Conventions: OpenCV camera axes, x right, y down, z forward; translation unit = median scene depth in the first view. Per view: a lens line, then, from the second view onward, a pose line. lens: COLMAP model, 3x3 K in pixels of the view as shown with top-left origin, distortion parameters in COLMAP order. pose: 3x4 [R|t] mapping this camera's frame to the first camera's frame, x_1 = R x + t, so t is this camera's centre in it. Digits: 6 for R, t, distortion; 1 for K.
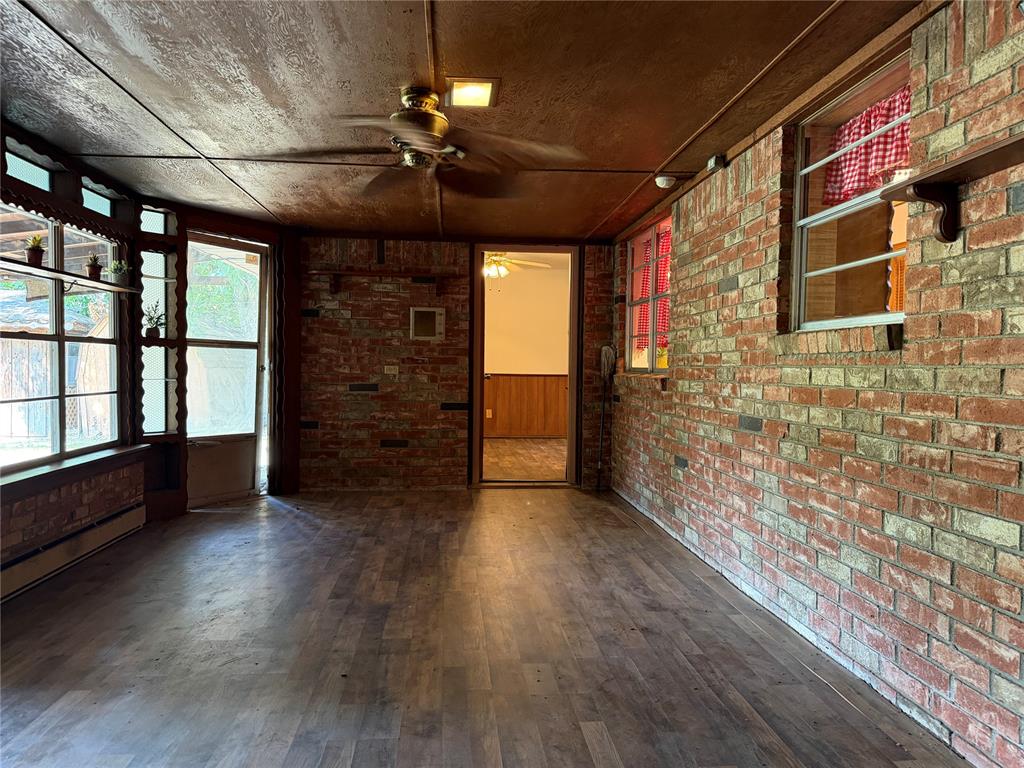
lens RADIAL K [[730.2, 0, 512.0], [0, 730.2, 384.0], [0, 0, 1]] dist [0.043103, -0.071351]
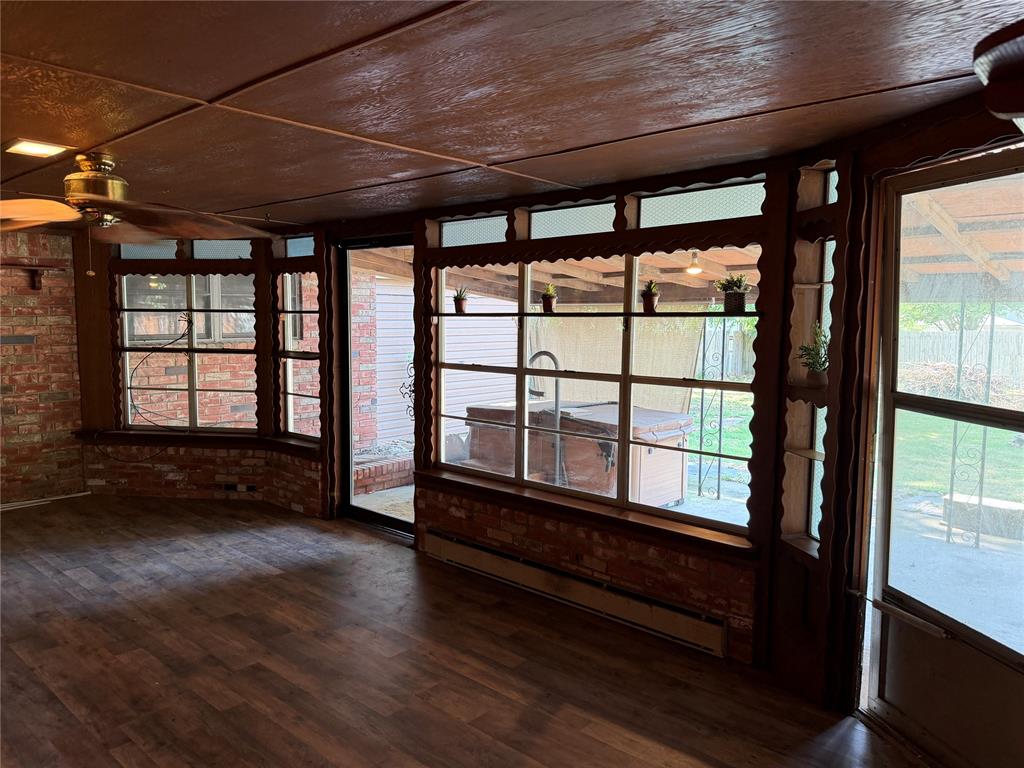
lens RADIAL K [[730.2, 0, 512.0], [0, 730.2, 384.0], [0, 0, 1]] dist [0.043103, -0.071351]
pose [[-0.727594, 0.048939, -0.684261, 0.142987], [-0.032156, 0.993923, 0.105278, -0.174862], [0.685254, 0.098602, -0.721598, 1.854680]]
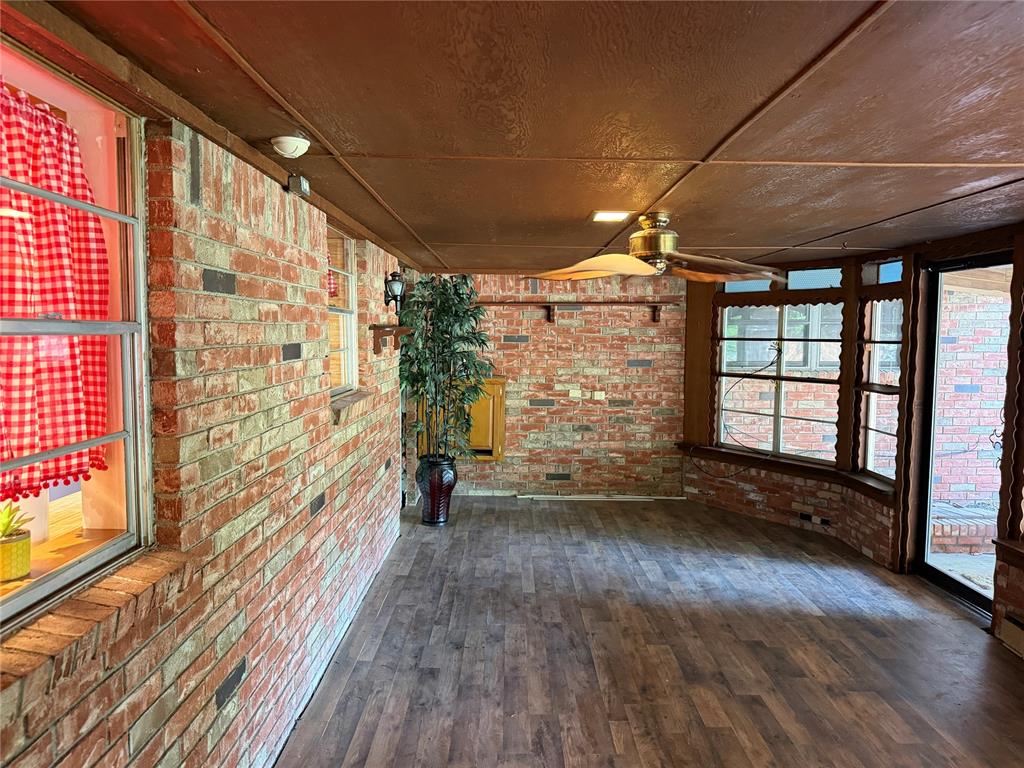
lens RADIAL K [[730.2, 0, 512.0], [0, 730.2, 384.0], [0, 0, 1]] dist [0.043103, -0.071351]
pose [[-0.996324, -0.025015, 0.081926, 0.002983], [-0.016905, 0.995020, 0.098230, -0.198356], [-0.083975, 0.096484, -0.991786, 1.915646]]
